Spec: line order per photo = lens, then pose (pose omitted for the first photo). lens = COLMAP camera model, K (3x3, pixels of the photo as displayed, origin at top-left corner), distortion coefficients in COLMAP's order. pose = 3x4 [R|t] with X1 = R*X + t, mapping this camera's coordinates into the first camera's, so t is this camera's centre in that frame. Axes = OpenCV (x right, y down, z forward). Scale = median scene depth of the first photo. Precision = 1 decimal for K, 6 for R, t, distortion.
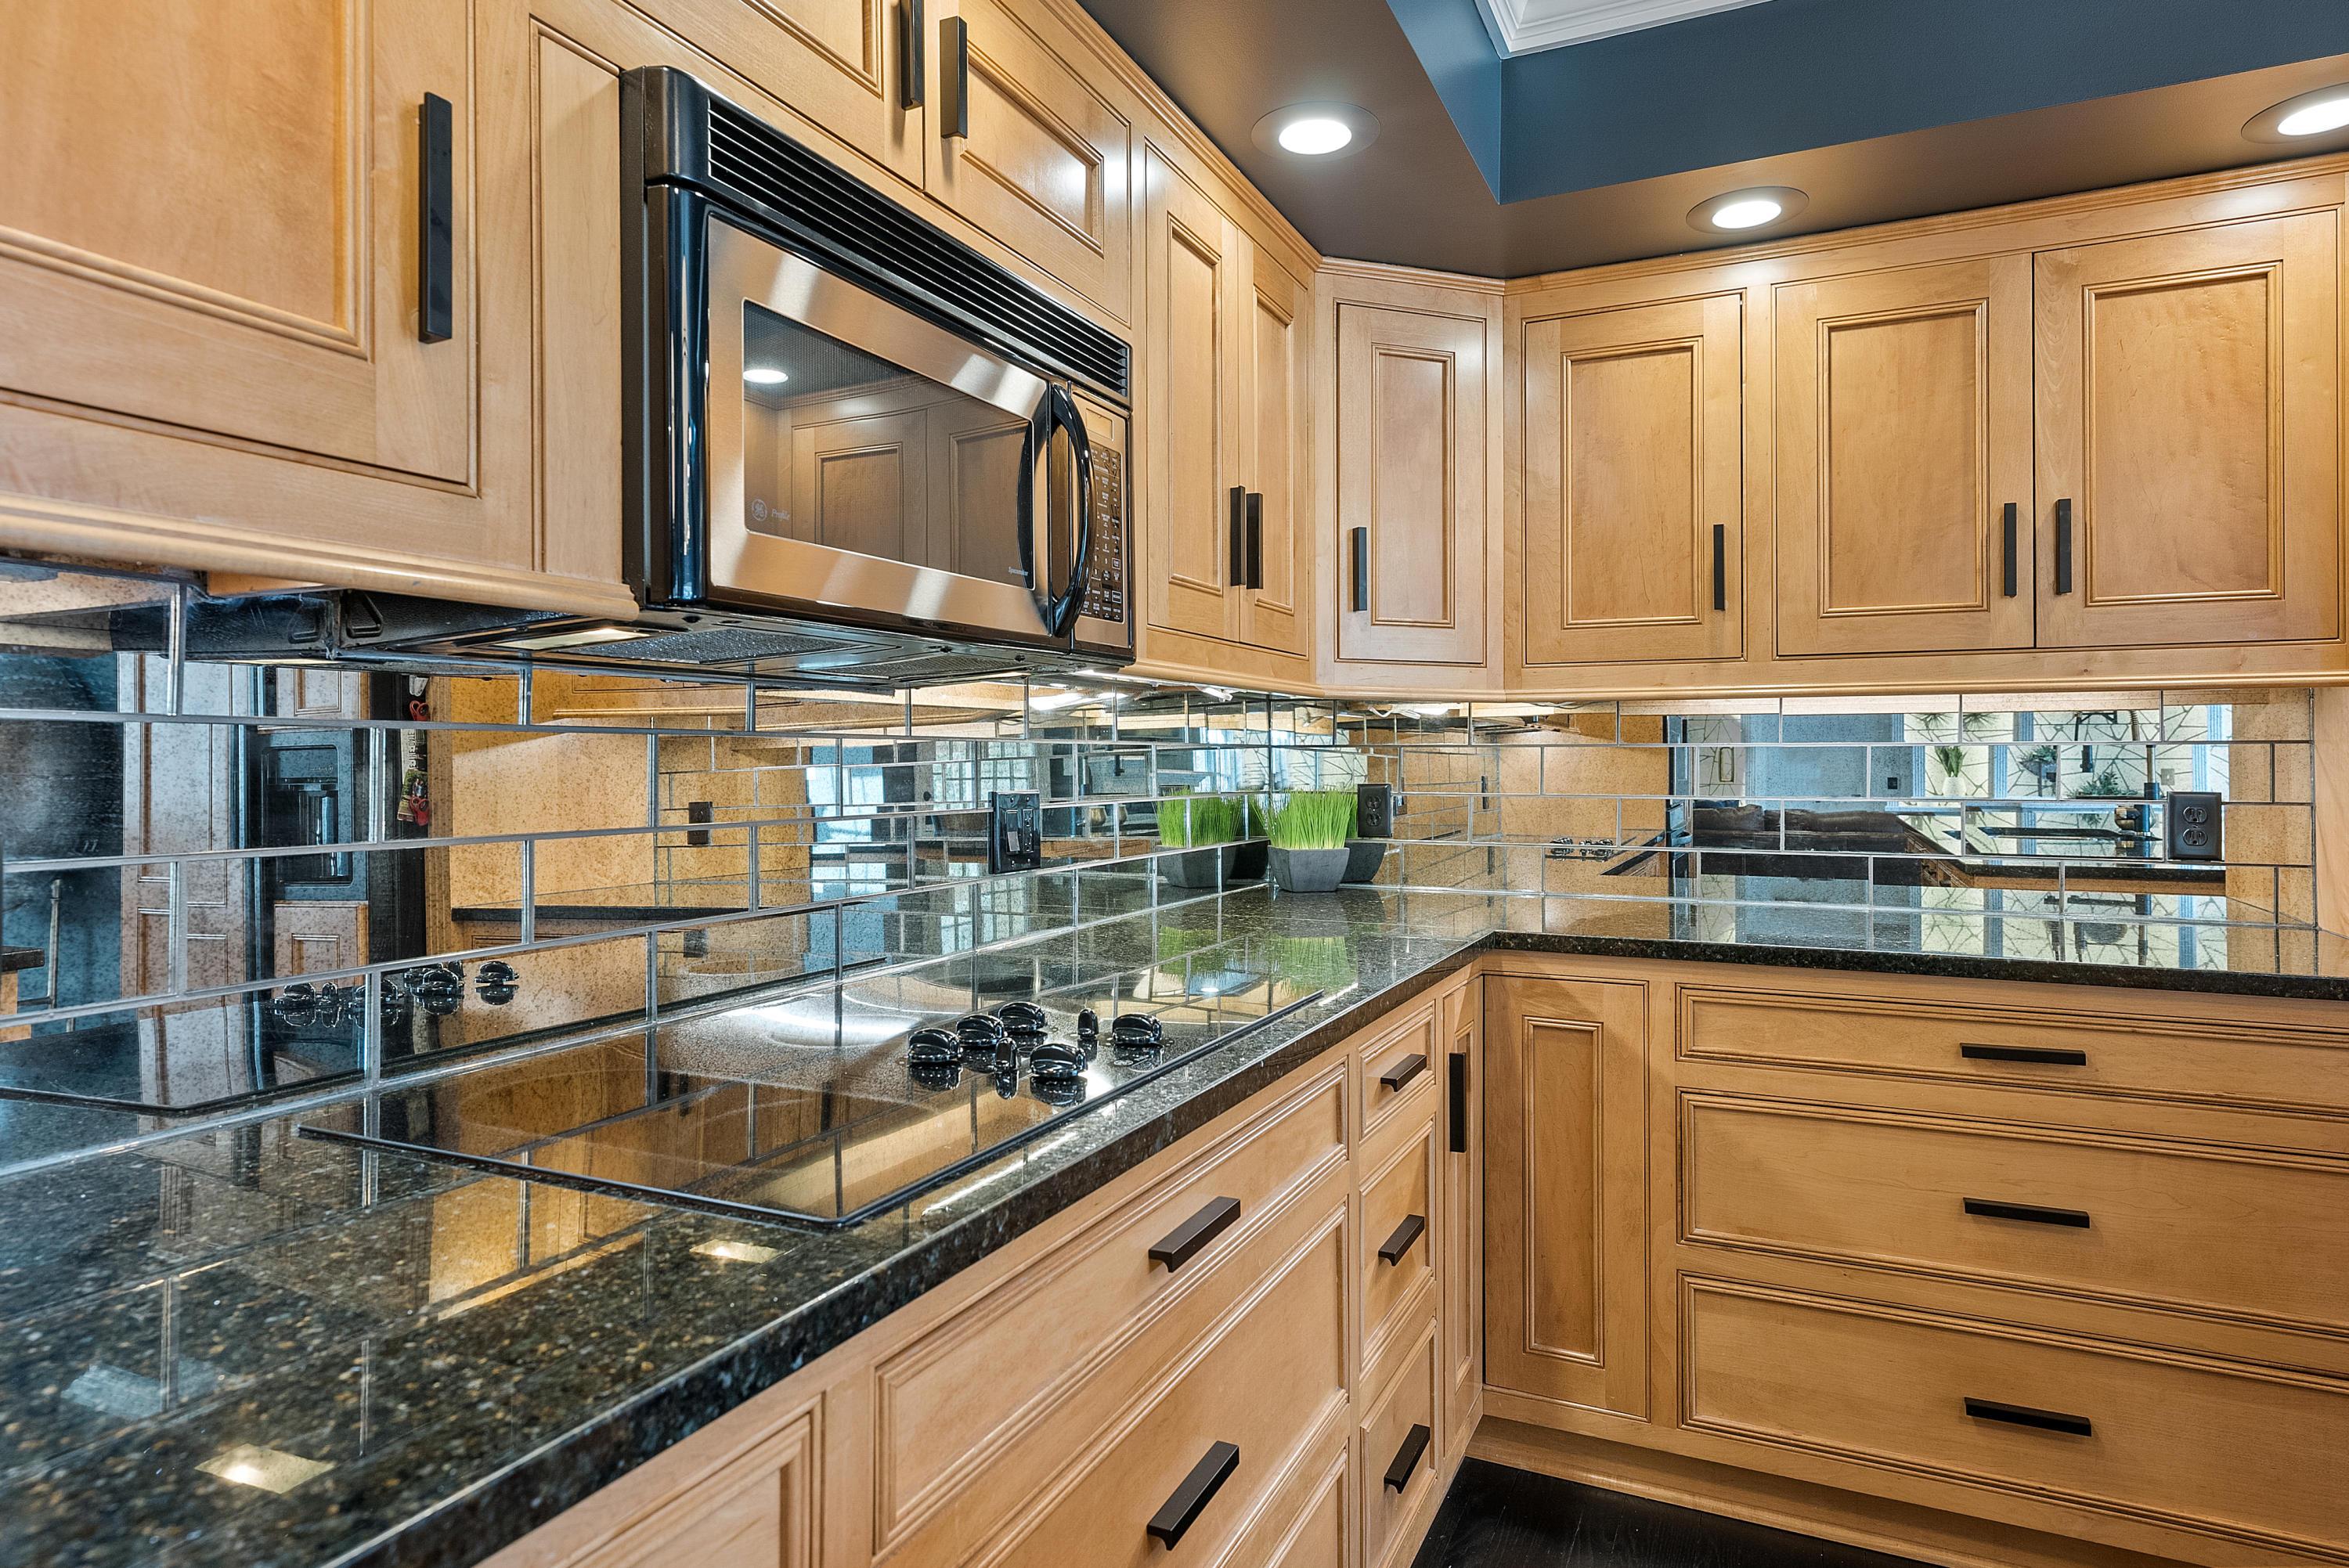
lens RADIAL K [[1334.3, 0, 1174.5], [0, 1334.3, 784.0], [0, 0, 1]] dist [-0.000093, -0.000190]
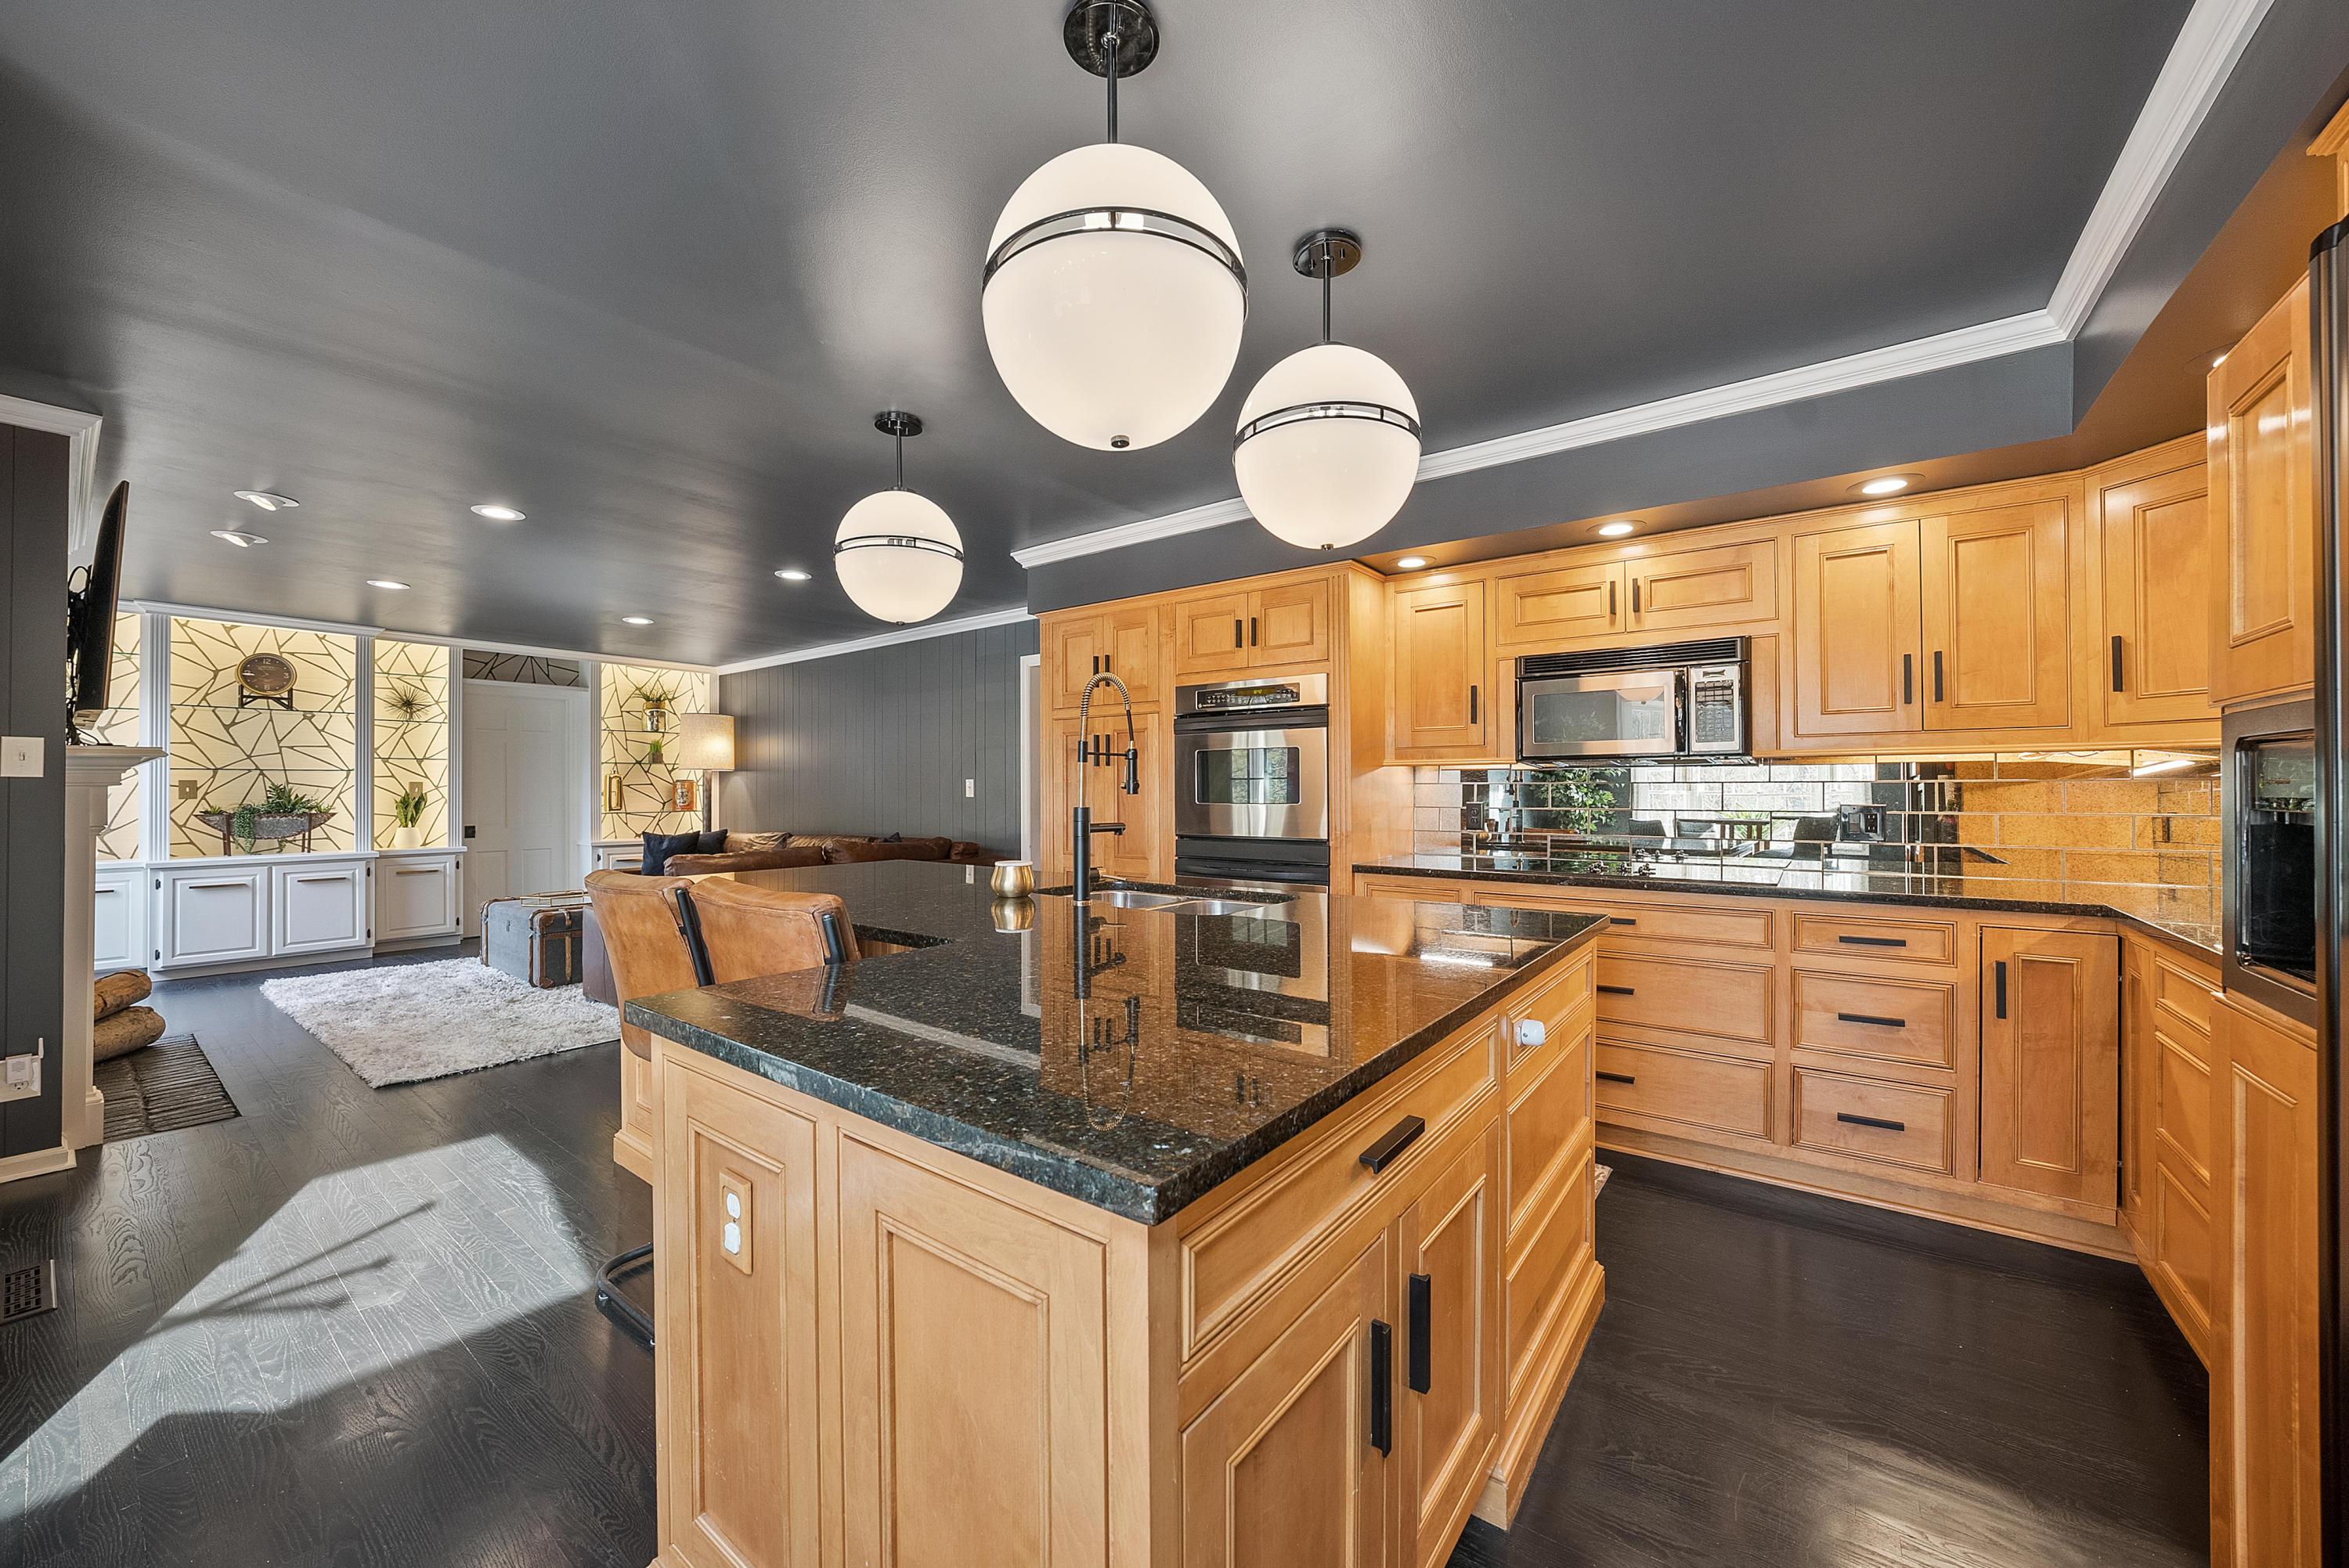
lens RADIAL K [[869.4, 0, 1174.5], [0, 869.4, 784.0], [0, 0, 1]] dist [-0.000972, 0.000249]
pose [[-0.196766, 0.002375, -0.980448, 2.122475], [-0.006085, 0.999975, 0.003644, -0.036988], [0.980432, 0.006683, -0.196747, 0.254804]]
